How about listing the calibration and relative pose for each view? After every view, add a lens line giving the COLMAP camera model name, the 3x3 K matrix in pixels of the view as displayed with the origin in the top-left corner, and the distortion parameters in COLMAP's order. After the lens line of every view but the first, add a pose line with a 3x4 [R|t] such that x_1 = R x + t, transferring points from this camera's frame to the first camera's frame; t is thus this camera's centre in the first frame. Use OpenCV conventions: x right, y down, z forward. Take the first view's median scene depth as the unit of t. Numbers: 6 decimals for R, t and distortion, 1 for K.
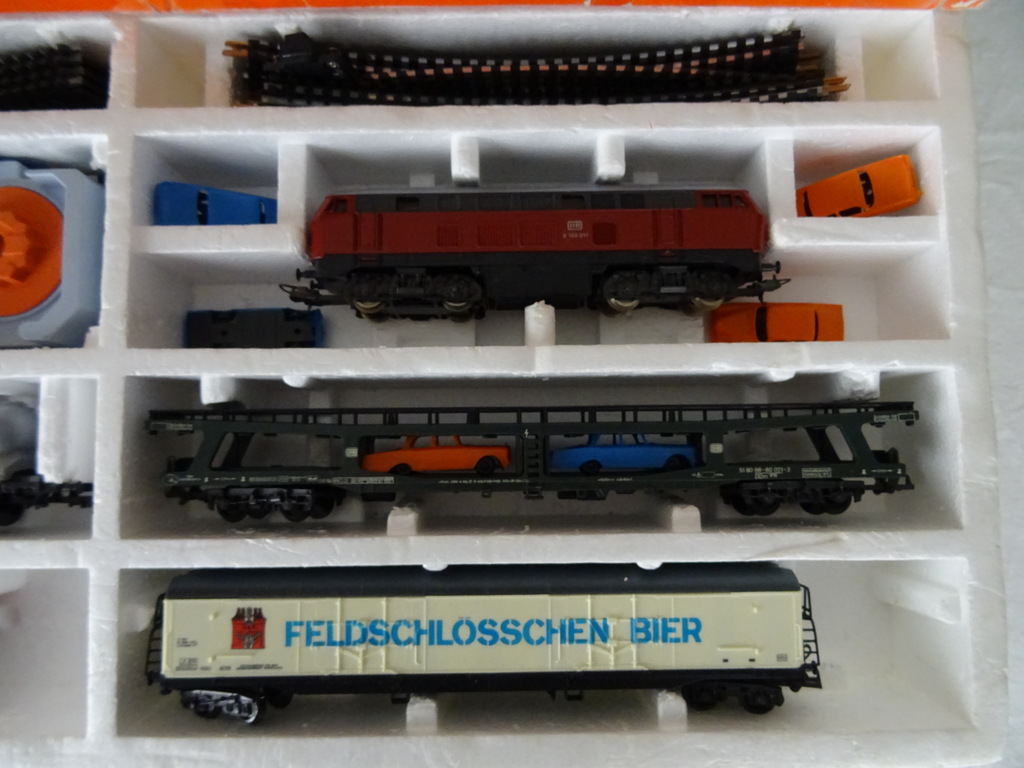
lens RADIAL K [[721.6, 0, 509.1], [0, 721.6, 390.2], [0, 0, 1]] dist [0.007975, -0.003737]
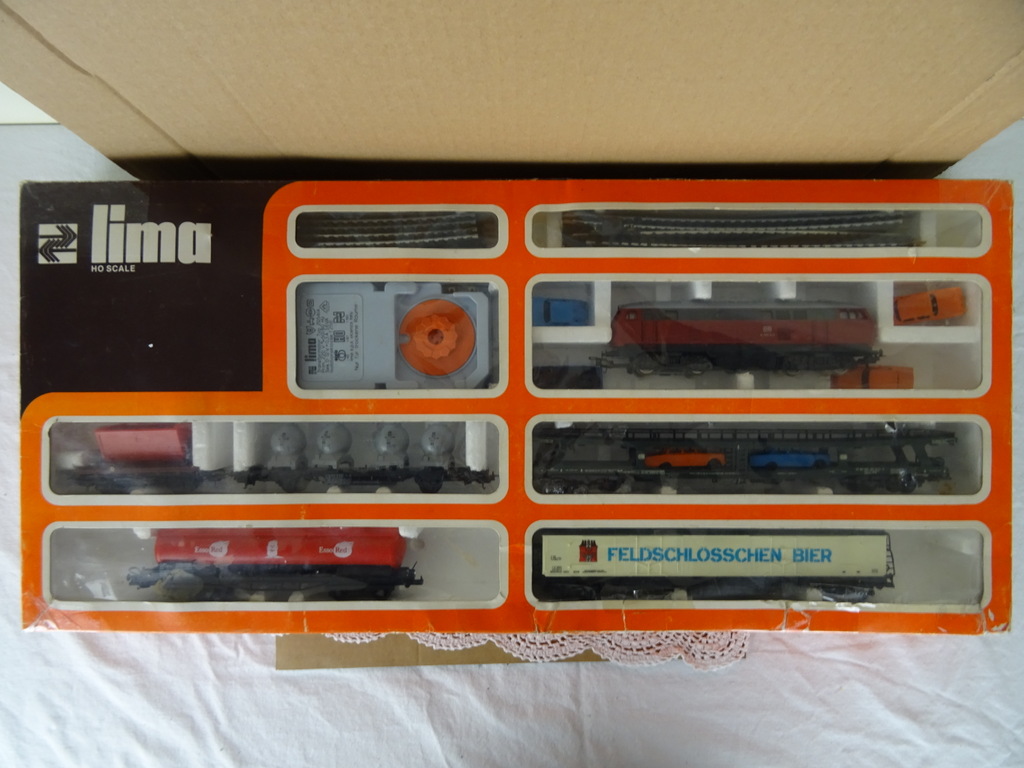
lens RADIAL K [[721.6, 0, 514.5], [0, 721.6, 376.9], [0, 0, 1]] dist [0.007975, -0.003737]
pose [[0.999900, 0.014093, -0.001066, -0.545334], [-0.013956, 0.996461, 0.082889, -0.262165], [0.002231, -0.082866, 0.996558, -0.796585]]
